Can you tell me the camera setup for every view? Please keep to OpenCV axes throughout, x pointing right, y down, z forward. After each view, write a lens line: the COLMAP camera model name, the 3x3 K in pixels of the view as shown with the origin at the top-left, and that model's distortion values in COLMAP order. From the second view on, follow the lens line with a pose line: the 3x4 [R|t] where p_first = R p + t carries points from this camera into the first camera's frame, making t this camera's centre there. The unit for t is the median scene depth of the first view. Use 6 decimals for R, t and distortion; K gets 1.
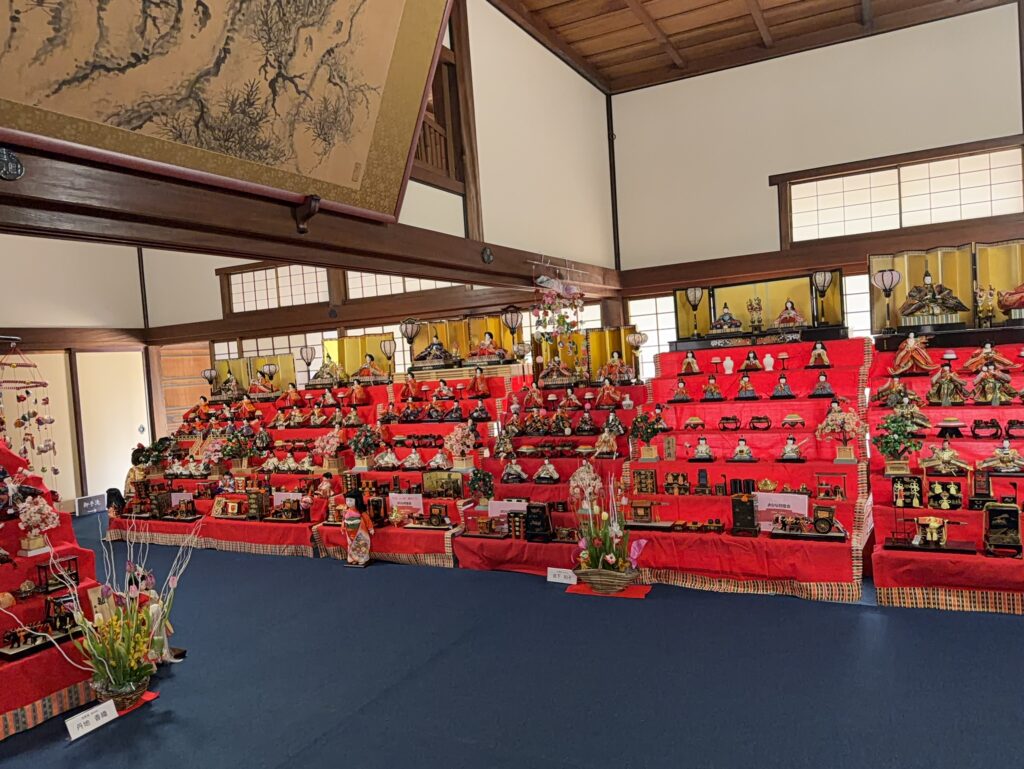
lens RADIAL K [[748.8, 0, 507.9], [0, 748.8, 393.3], [0, 0, 1]] dist [0.007913, 0.008329]
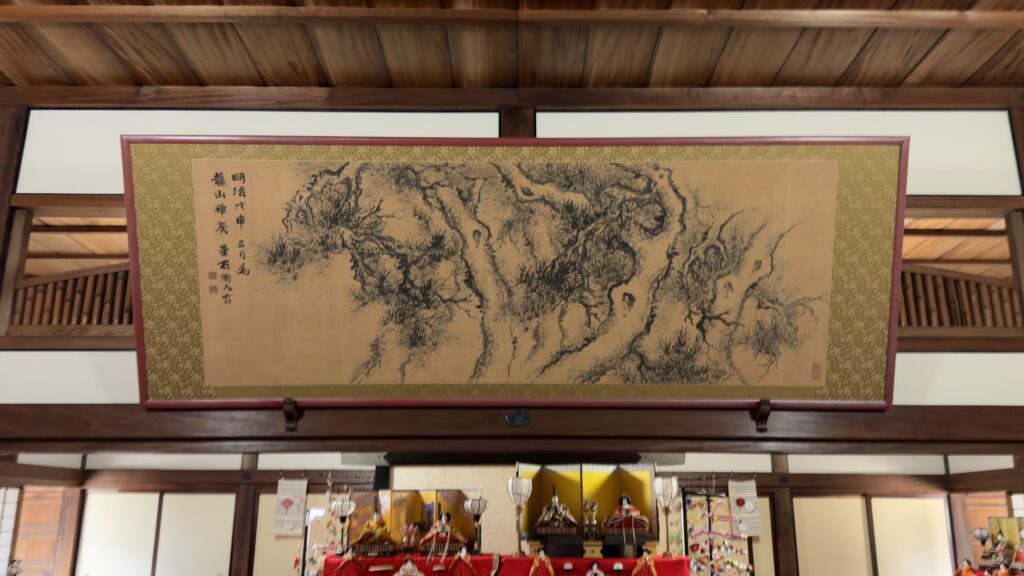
lens RADIAL K [[837.9, 0, 507.3], [0, 837.9, 283.7], [0, 0, 1]] dist [0.054601, -0.087508]
pose [[0.461011, -0.164835, -0.871951, 0.805676], [-0.079955, 0.970884, -0.225811, -0.126712], [0.883785, 0.173818, 0.434409, 0.061320]]
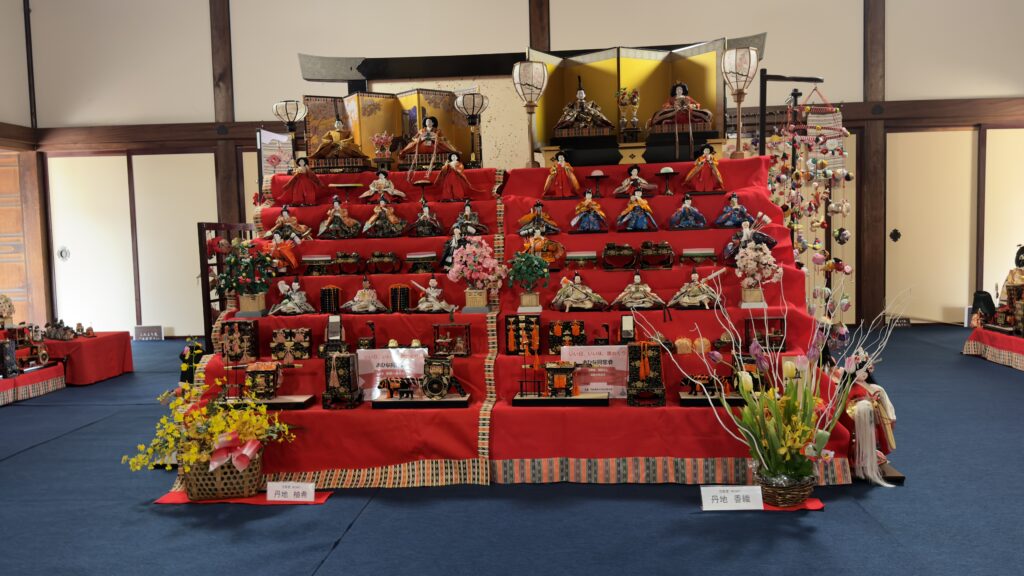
lens RADIAL K [[837.9, 0, 511.1], [0, 837.9, 288.4], [0, 0, 1]] dist [0.054601, -0.087508]
pose [[0.412879, 0.121126, -0.902696, 0.203008], [-0.051134, 0.992637, 0.109807, 0.143584], [0.909349, 0.000822, 0.416033, 0.497036]]
